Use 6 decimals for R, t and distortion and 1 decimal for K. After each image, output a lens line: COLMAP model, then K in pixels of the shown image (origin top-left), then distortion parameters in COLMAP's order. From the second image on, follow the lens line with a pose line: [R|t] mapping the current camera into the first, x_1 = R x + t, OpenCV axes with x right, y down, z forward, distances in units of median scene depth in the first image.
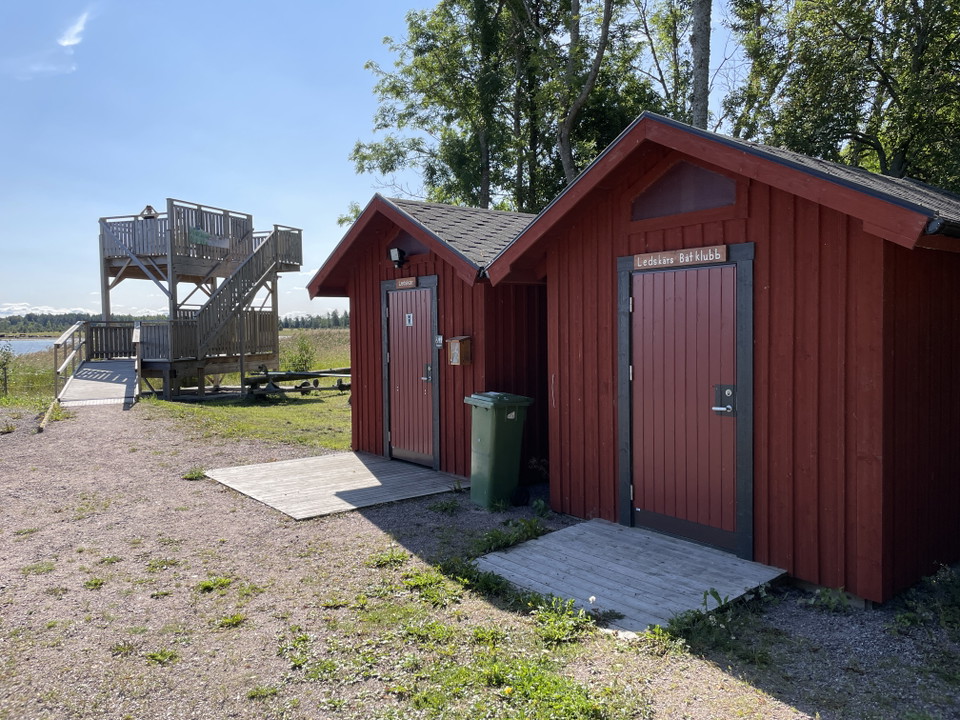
lens RADIAL K [[729.9, 0, 480.0], [0, 729.9, 360.0], [0, 0, 1]] dist [0.096599, -0.123610]
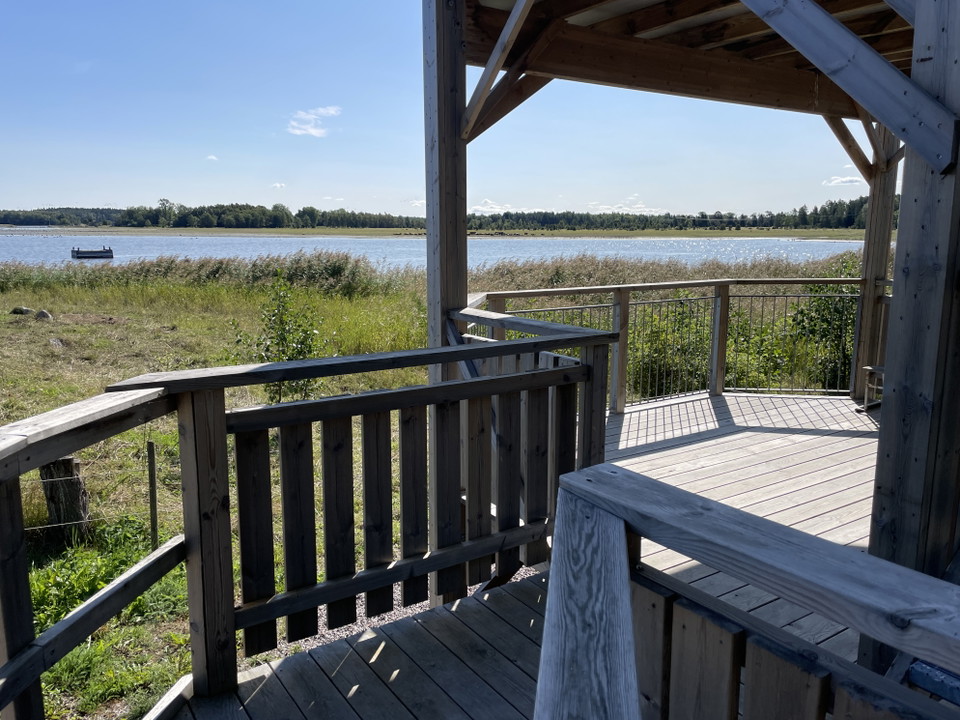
lens RADIAL K [[729.9, 0, 480.0], [0, 729.9, 360.0], [0, 0, 1]] dist [0.096599, -0.123610]
pose [[0.833857, 0.110577, -0.540791, -0.371488], [-0.035460, 0.988436, 0.147431, -0.062683], [0.550840, -0.103760, 0.828136, 0.800760]]
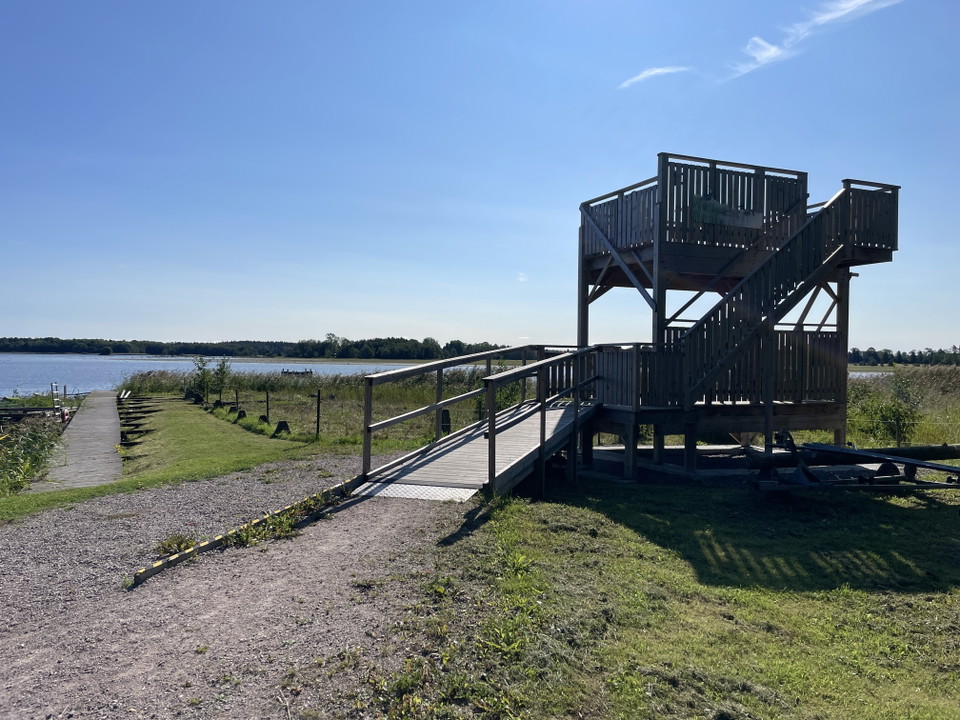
lens RADIAL K [[729.9, 0, 480.0], [0, 729.9, 360.0], [0, 0, 1]] dist [0.096599, -0.123610]
pose [[0.716057, 0.021275, -0.697718, -0.077332], [-0.052308, 0.998361, -0.023240, -0.016303], [0.696079, 0.053138, 0.715996, 0.403334]]
